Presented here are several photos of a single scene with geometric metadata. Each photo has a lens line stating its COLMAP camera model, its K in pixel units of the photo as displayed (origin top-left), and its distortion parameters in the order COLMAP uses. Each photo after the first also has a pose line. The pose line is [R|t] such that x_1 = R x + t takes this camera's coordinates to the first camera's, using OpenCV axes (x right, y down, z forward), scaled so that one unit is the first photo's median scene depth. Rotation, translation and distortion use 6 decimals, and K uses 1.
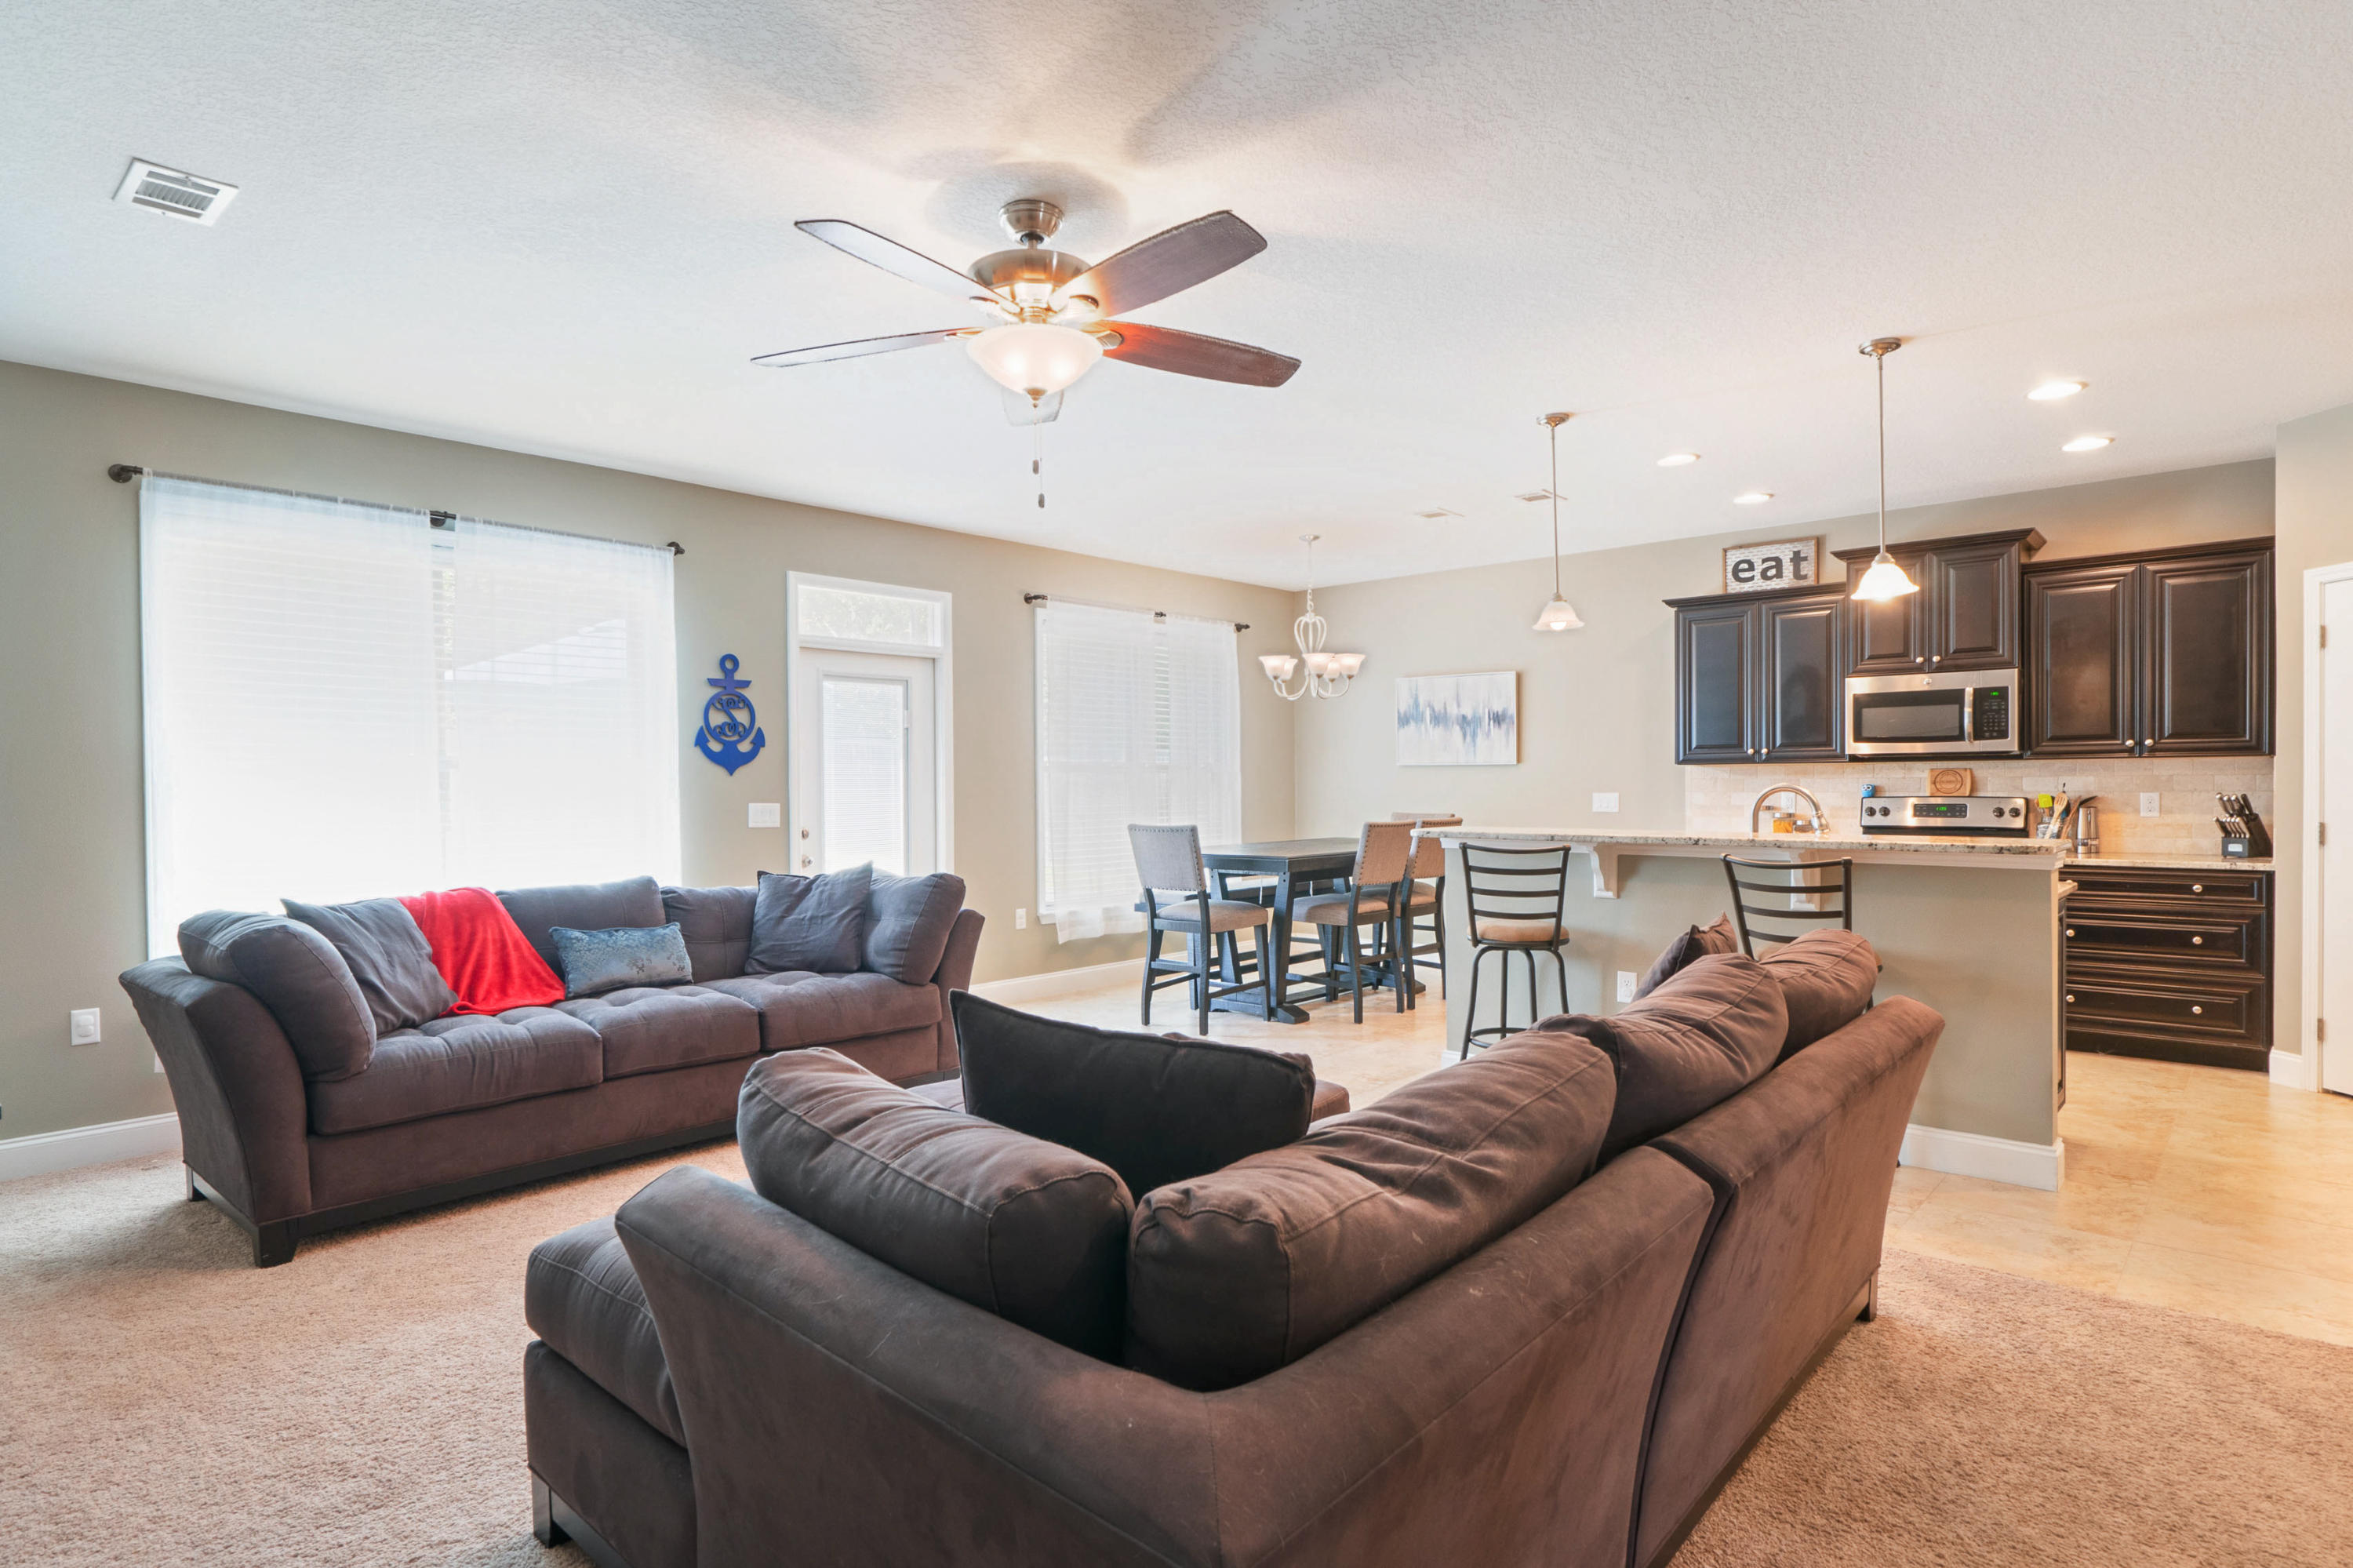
lens RADIAL K [[1234.7, 0, 1174.4], [0, 1234.7, 796.6], [0, 0, 1]] dist [0.000110, -0.003832]
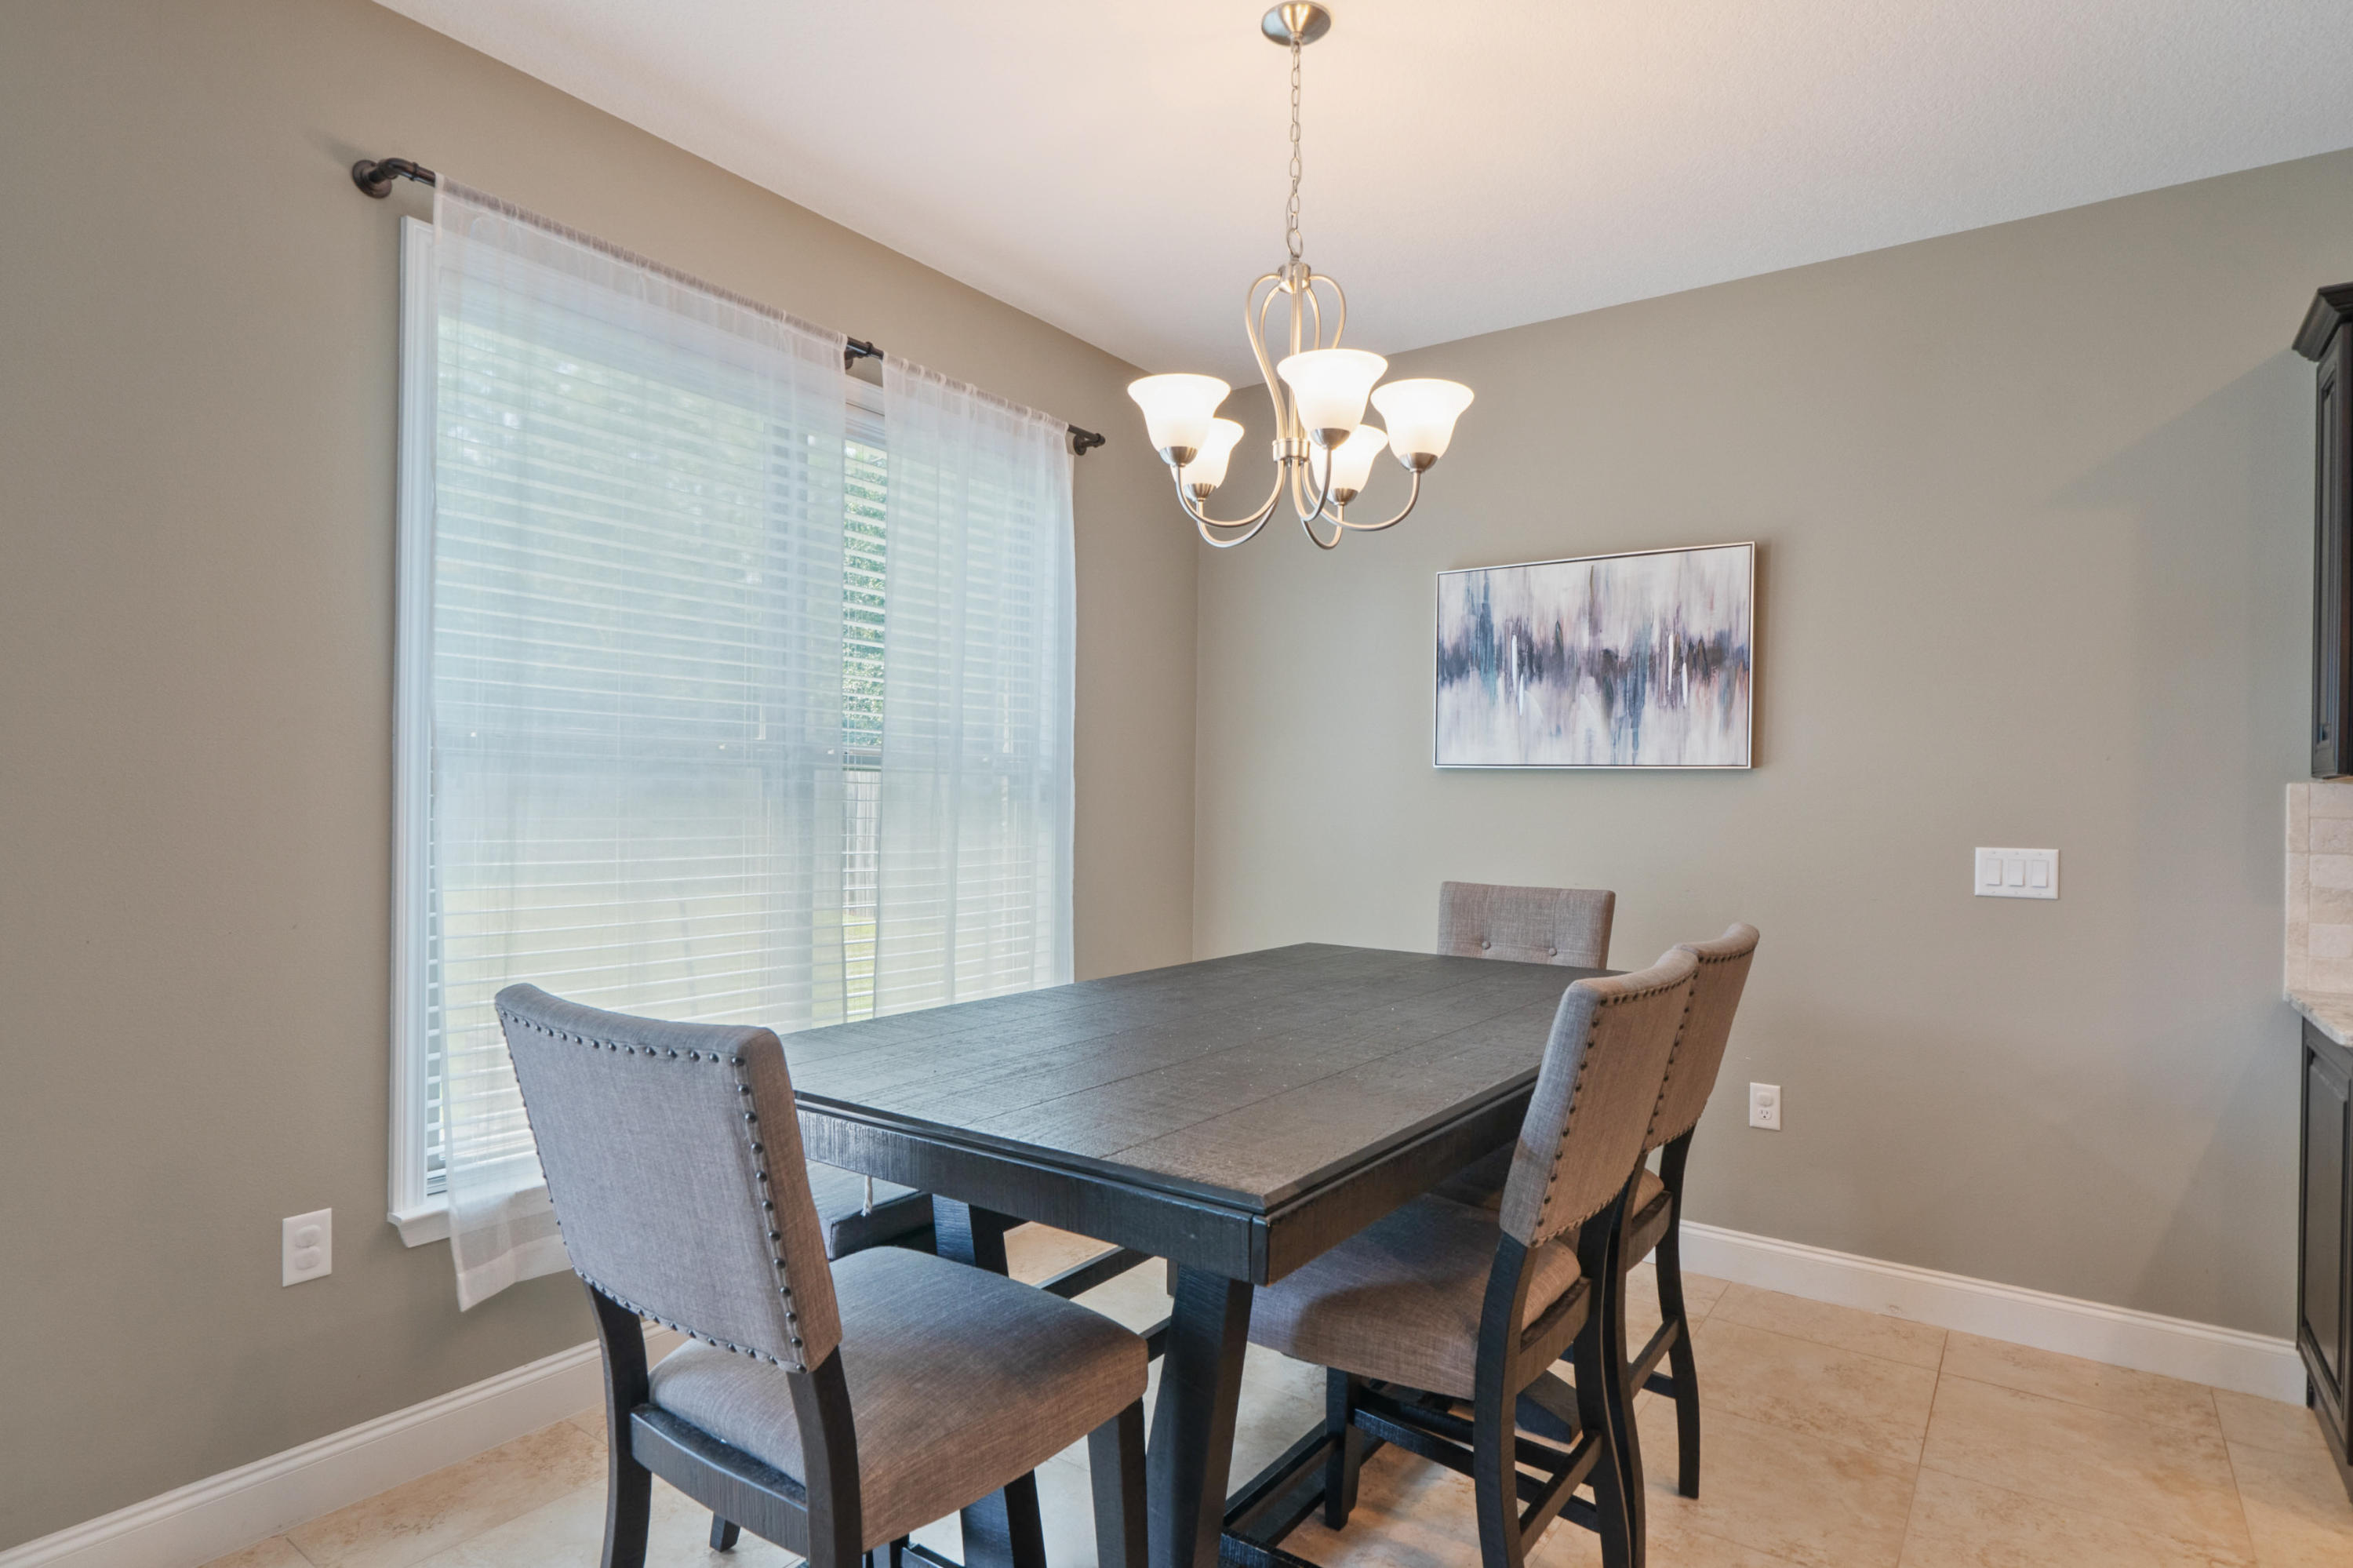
lens RADIAL K [[1234.7, 0, 1172.9], [0, 1234.7, 798.2], [0, 0, 1]] dist [0.000110, -0.003832]
pose [[0.993621, 0.019217, 0.111124, 0.054033], [-0.017914, 0.999759, -0.012710, -0.010780], [-0.111341, 0.010638, 0.993725, 0.790028]]
